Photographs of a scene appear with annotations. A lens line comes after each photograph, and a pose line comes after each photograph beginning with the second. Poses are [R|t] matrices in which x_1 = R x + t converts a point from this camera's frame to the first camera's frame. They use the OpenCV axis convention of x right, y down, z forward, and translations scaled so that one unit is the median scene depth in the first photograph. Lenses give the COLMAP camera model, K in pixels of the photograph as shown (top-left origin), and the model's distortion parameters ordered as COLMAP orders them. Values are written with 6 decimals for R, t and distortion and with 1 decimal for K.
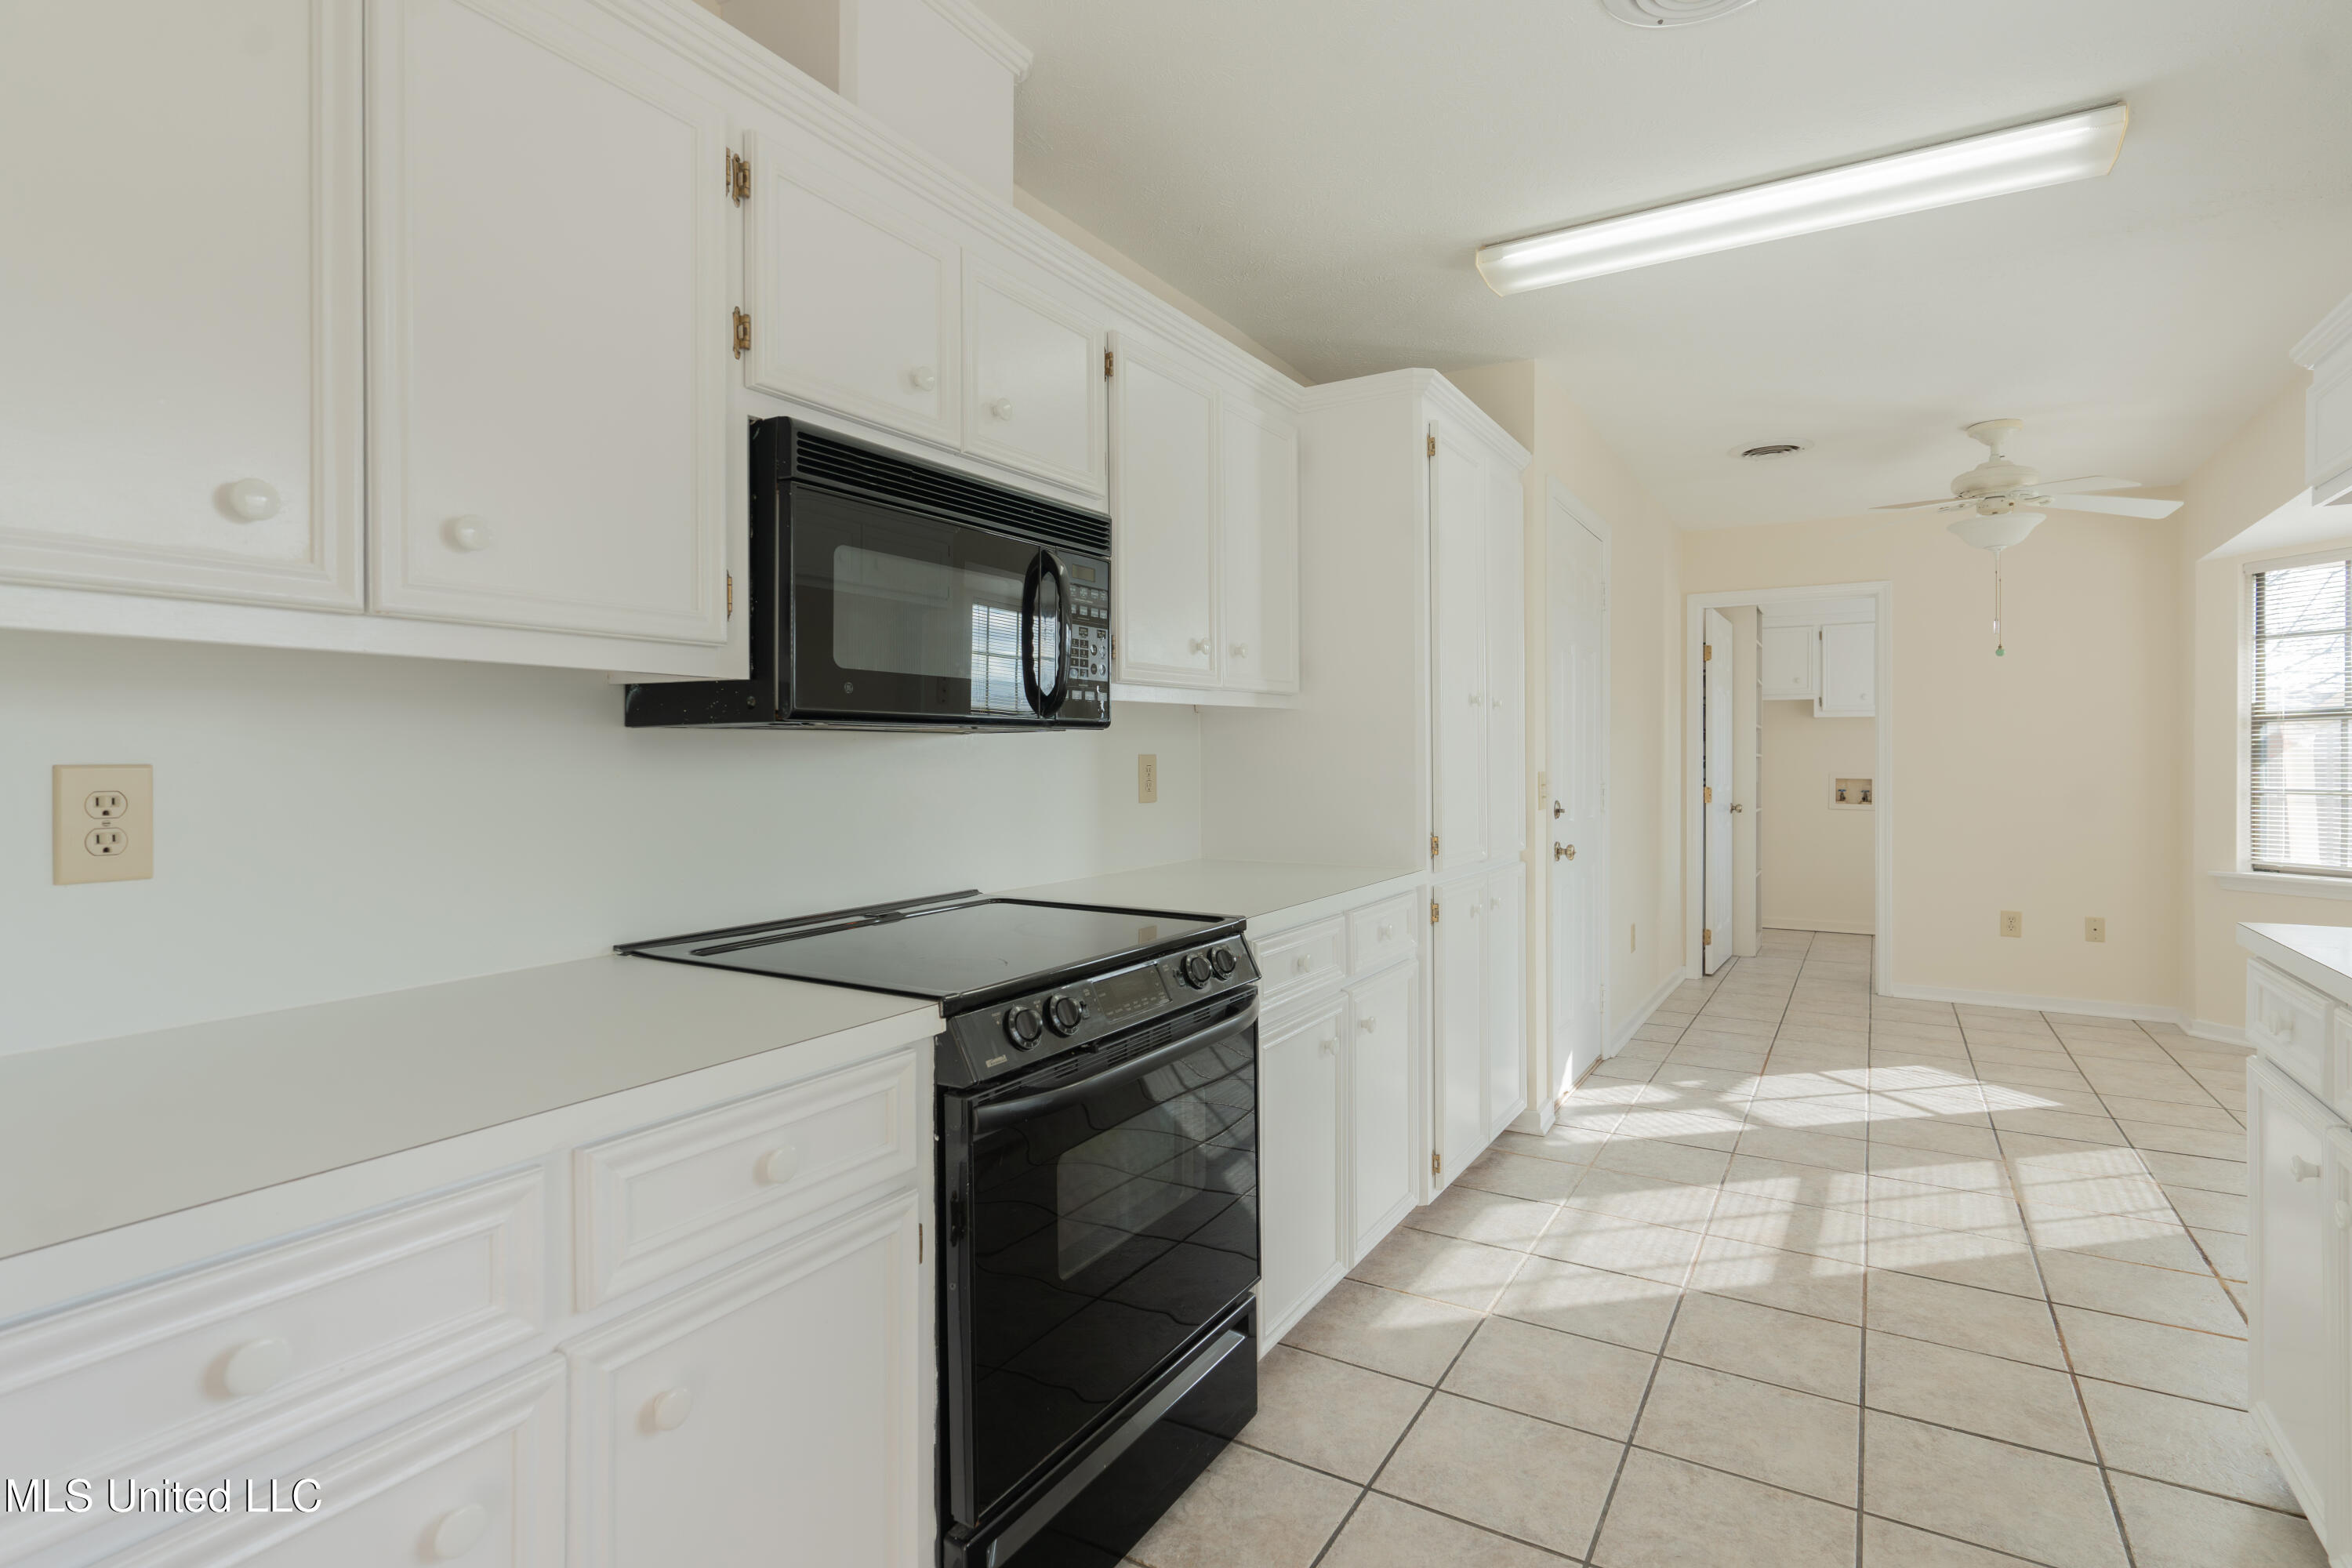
lens RADIAL K [[1159.8, 0, 1139.4], [0, 1159.8, 761.6], [0, 0, 1]] dist [0.001476, 0.000824]
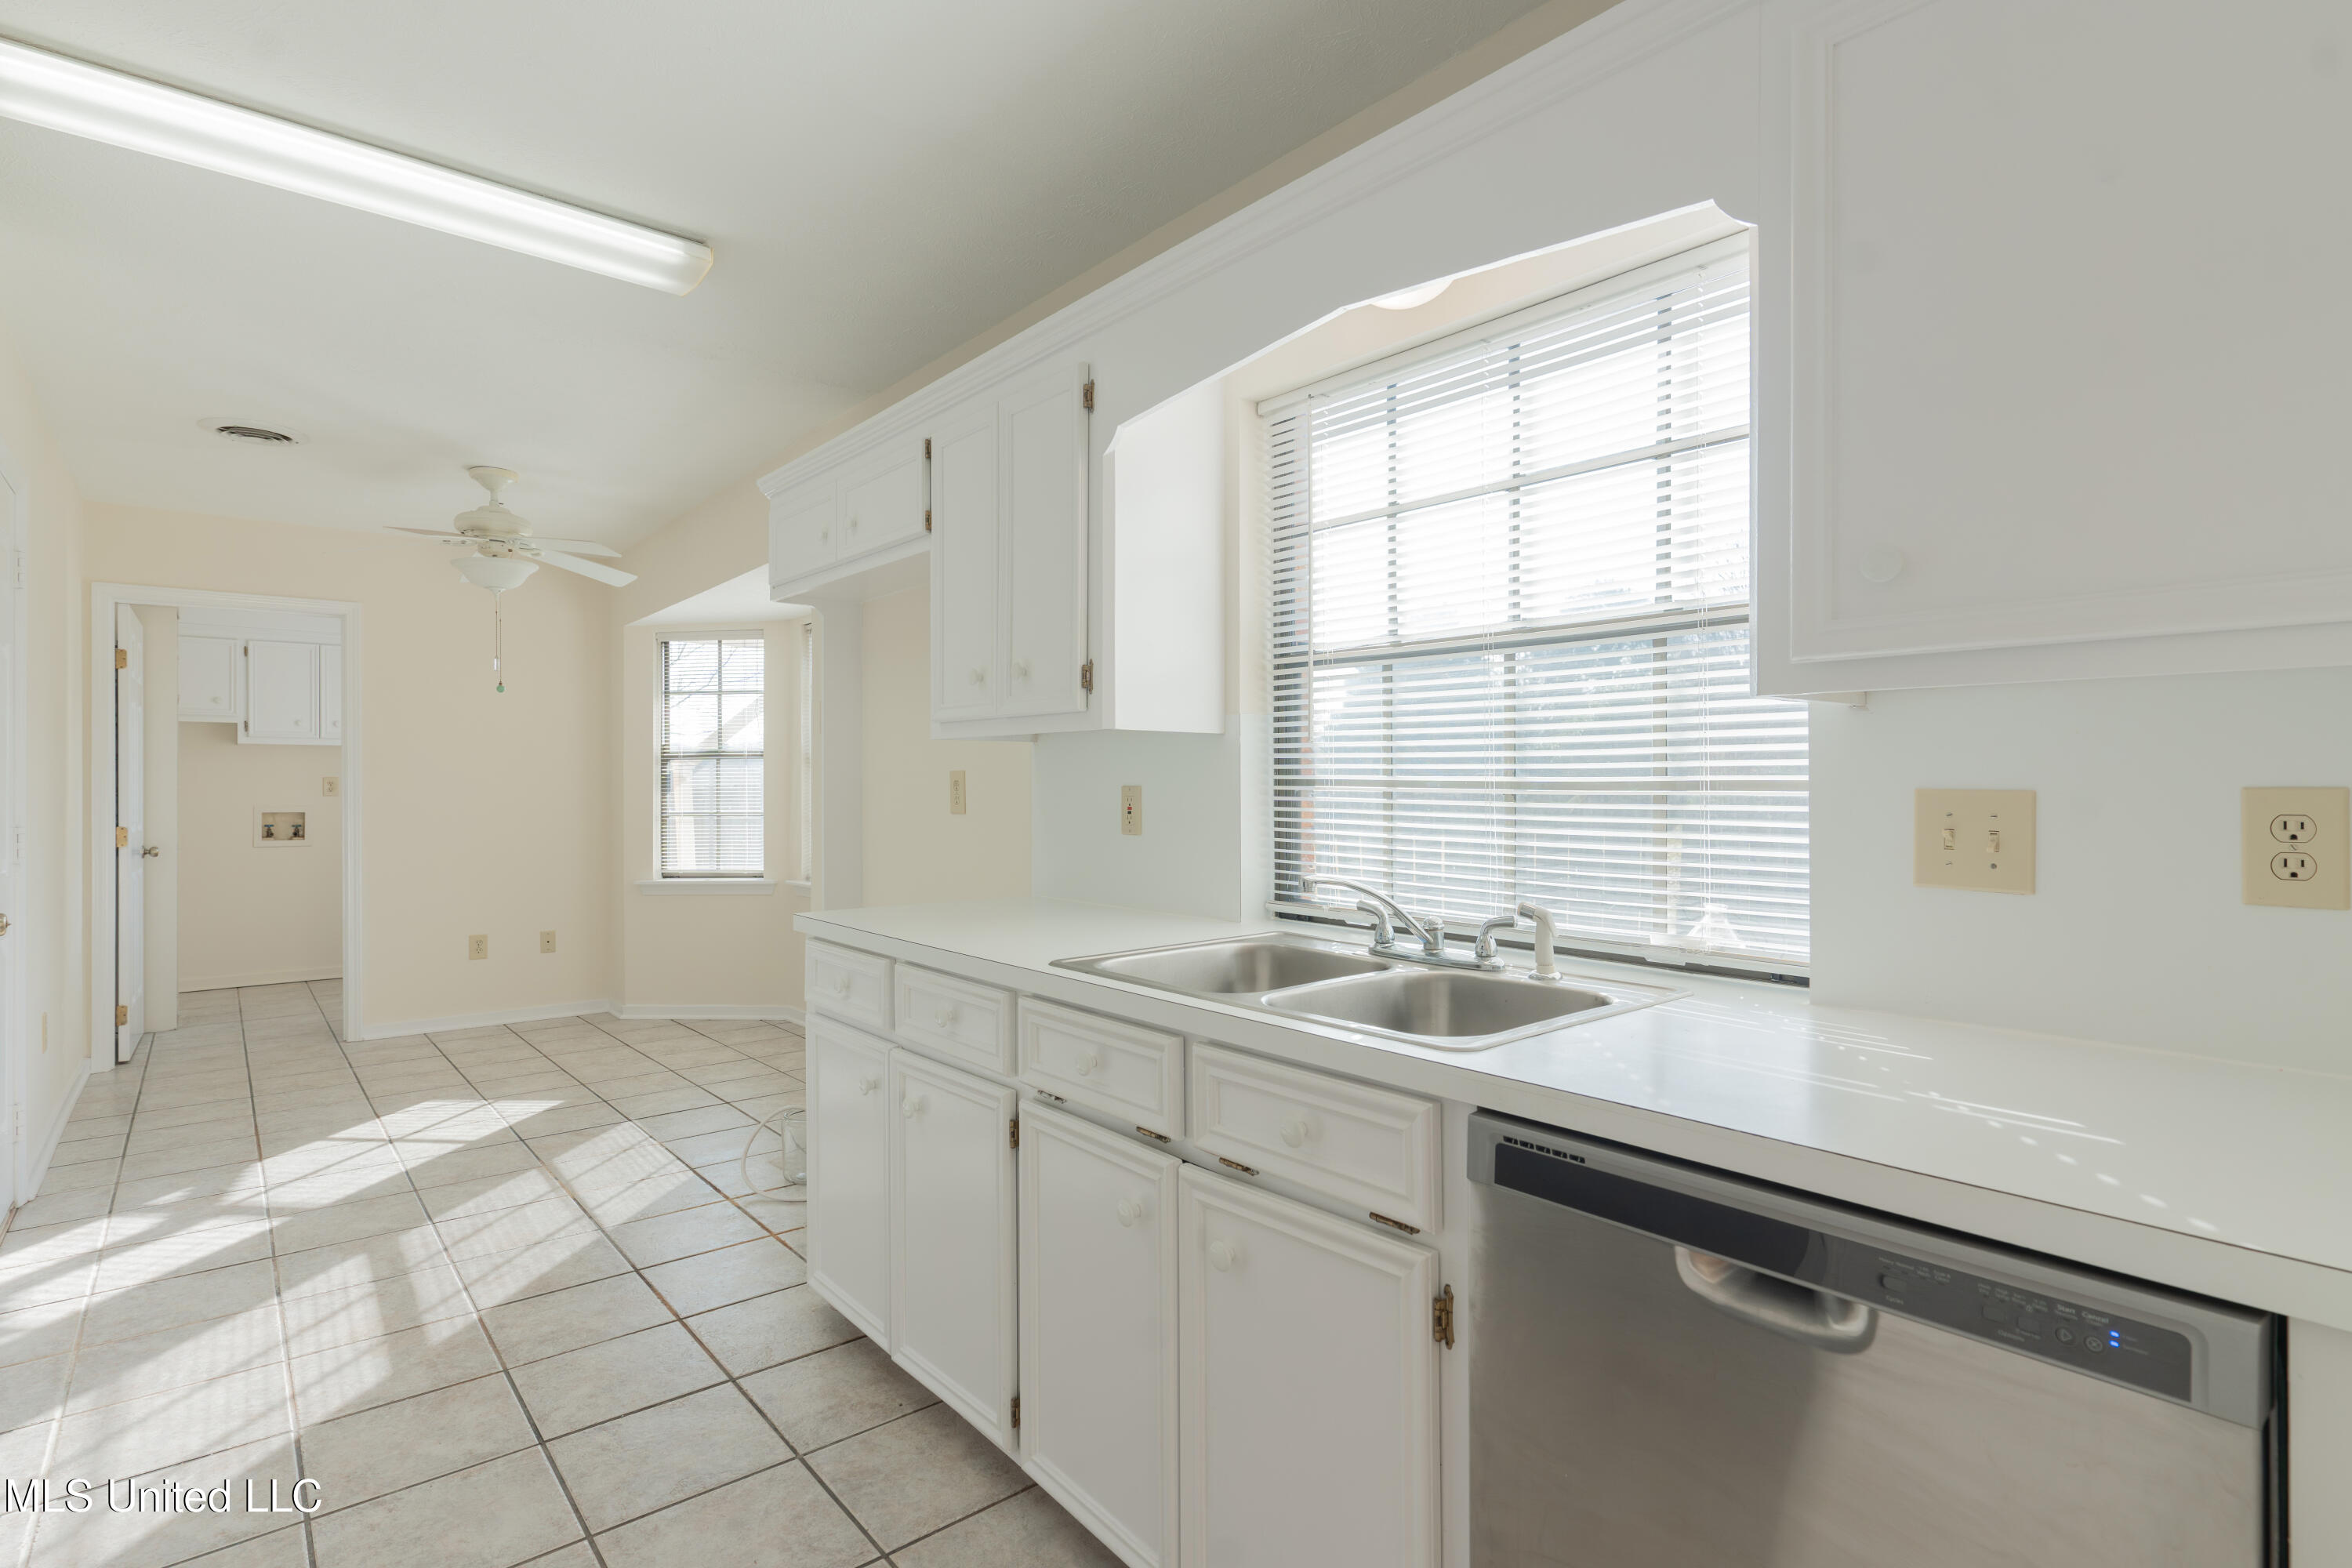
lens RADIAL K [[1167.9, 0, 1192.6], [0, 1167.9, 782.5], [0, 0, 1]] dist [0.001149, 0.000378]
pose [[0.302207, 0.001611, 0.953241, -0.118199], [0.006948, 0.999968, -0.003893, -0.000685], [-0.953217, 0.007799, 0.302186, 0.119133]]
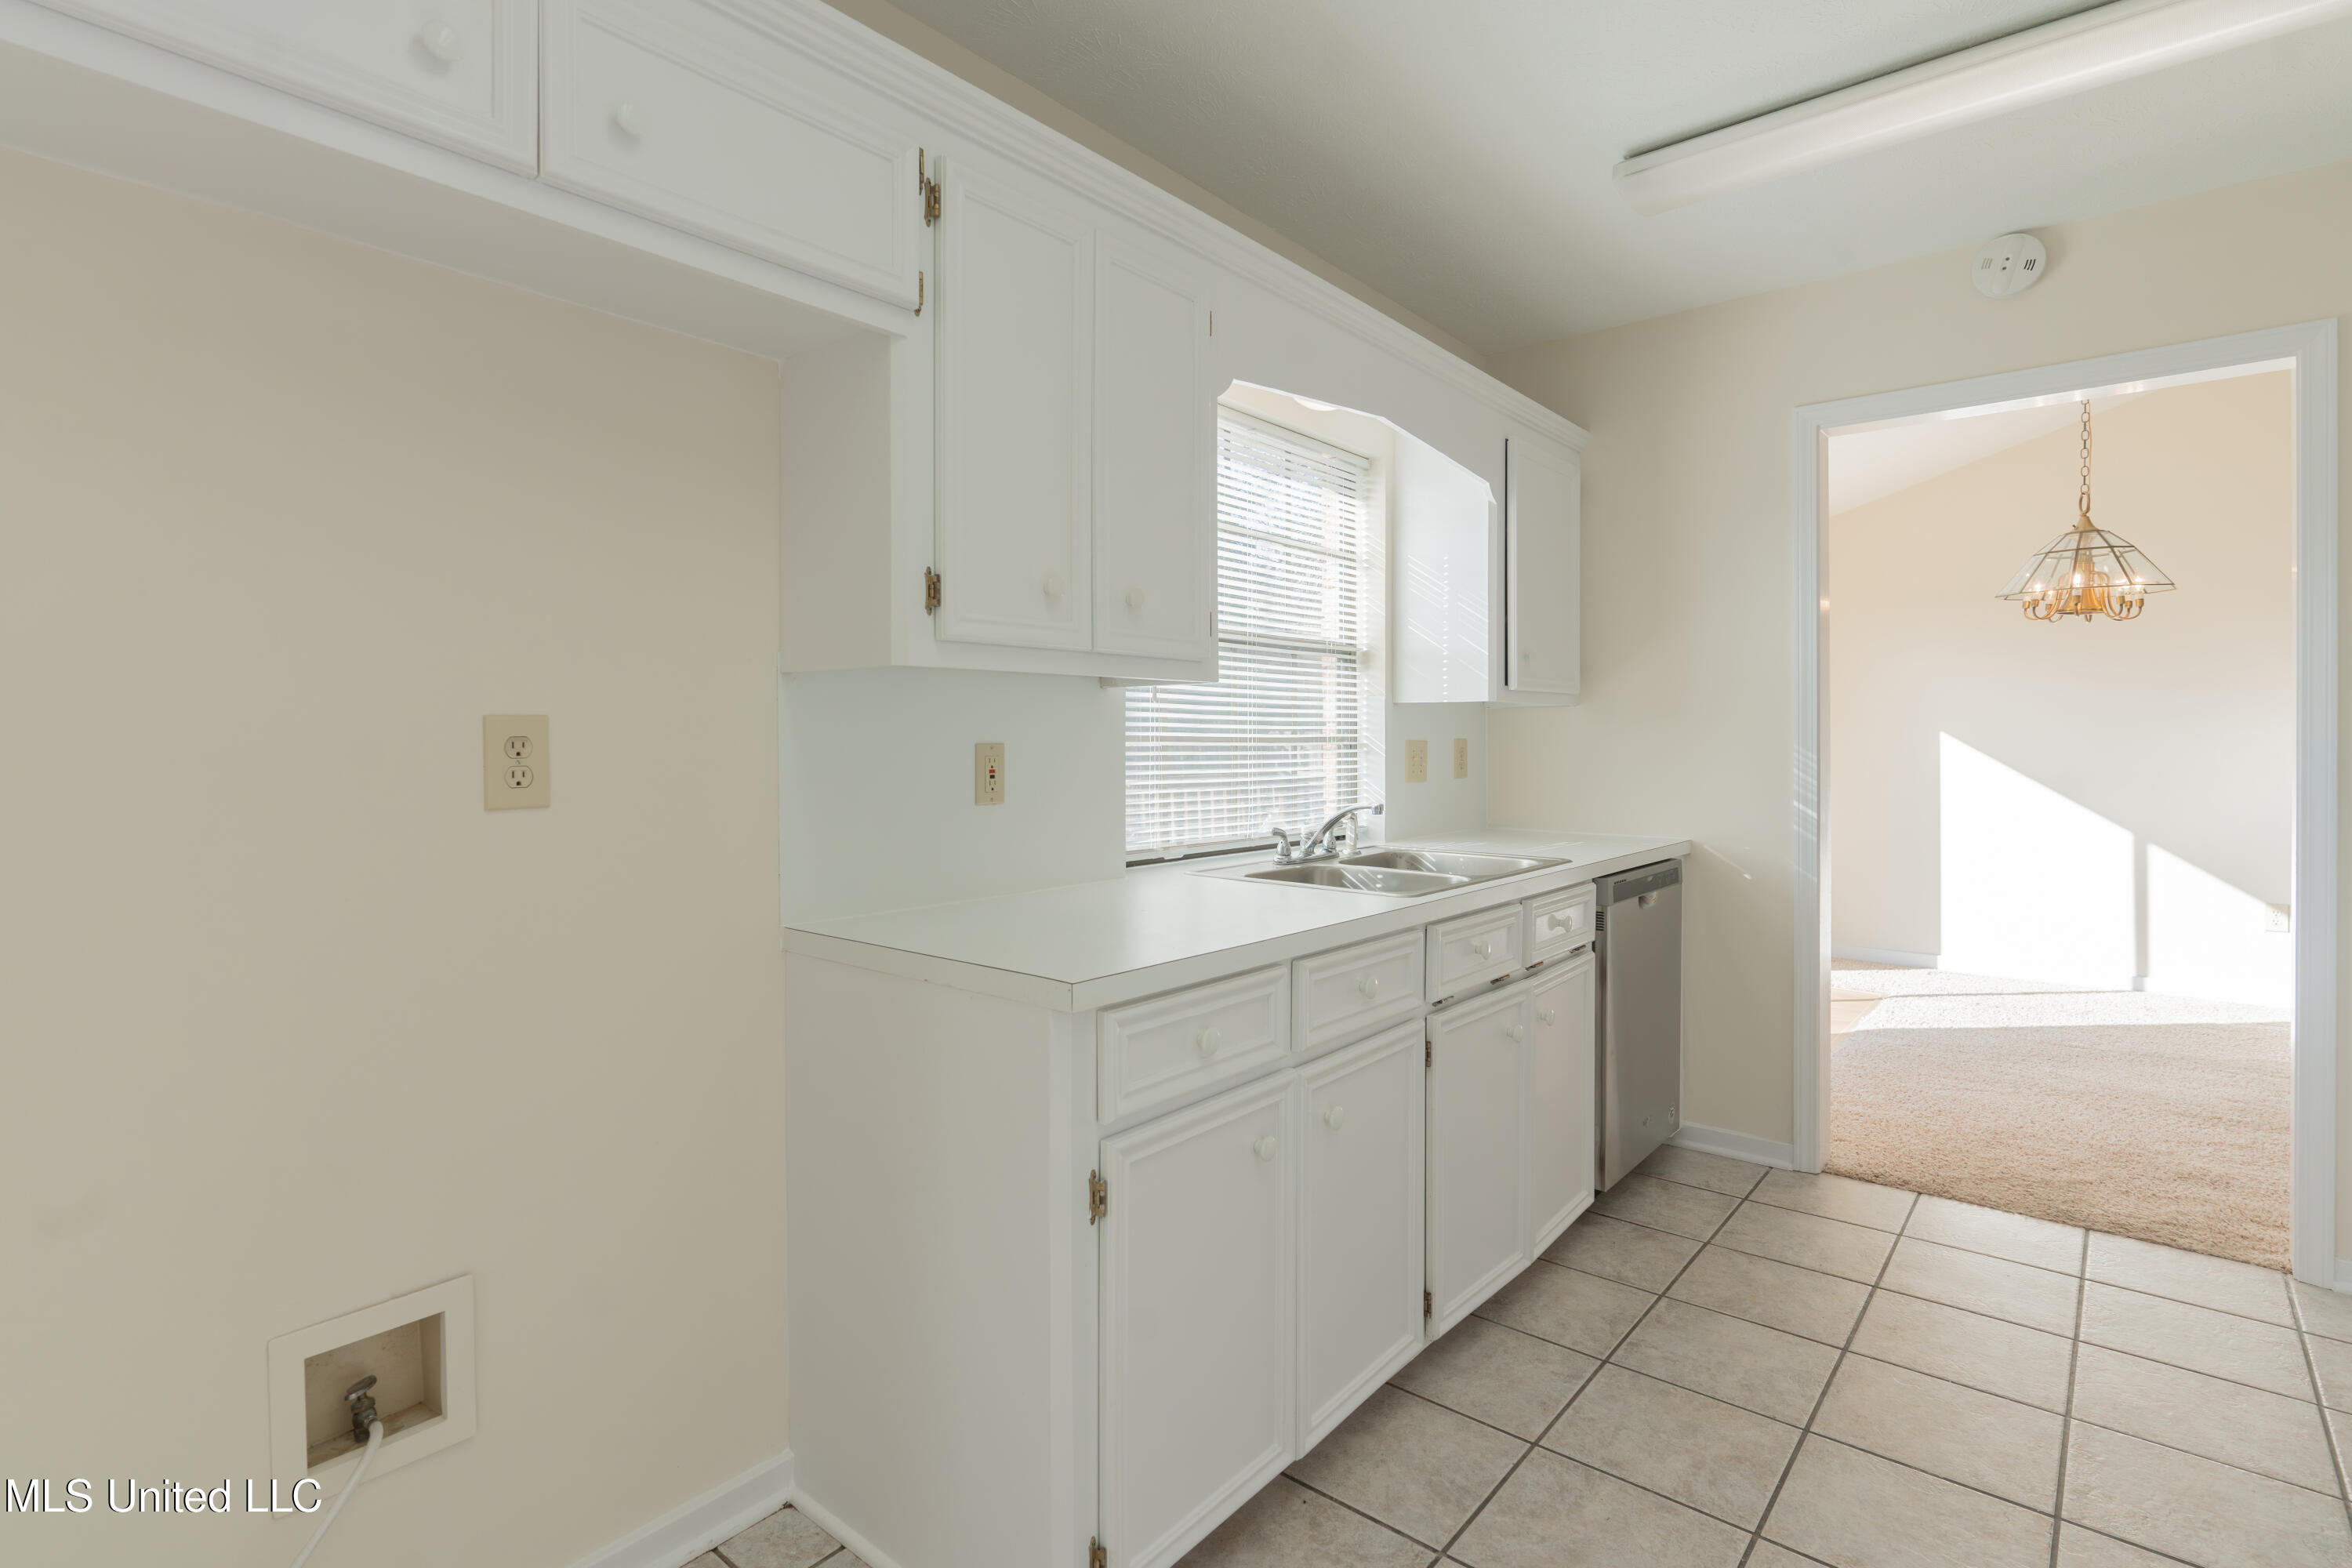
lens RADIAL K [[1135.8, 0, 1152.8], [0, 1135.8, 743.6], [0, 0, 1]] dist [0.003272, 0.000190]
pose [[-0.988990, 0.003674, 0.147935, 0.545079], [0.005575, 0.999907, 0.012436, -0.010312], [-0.147875, 0.013124, -0.988919, 1.146981]]
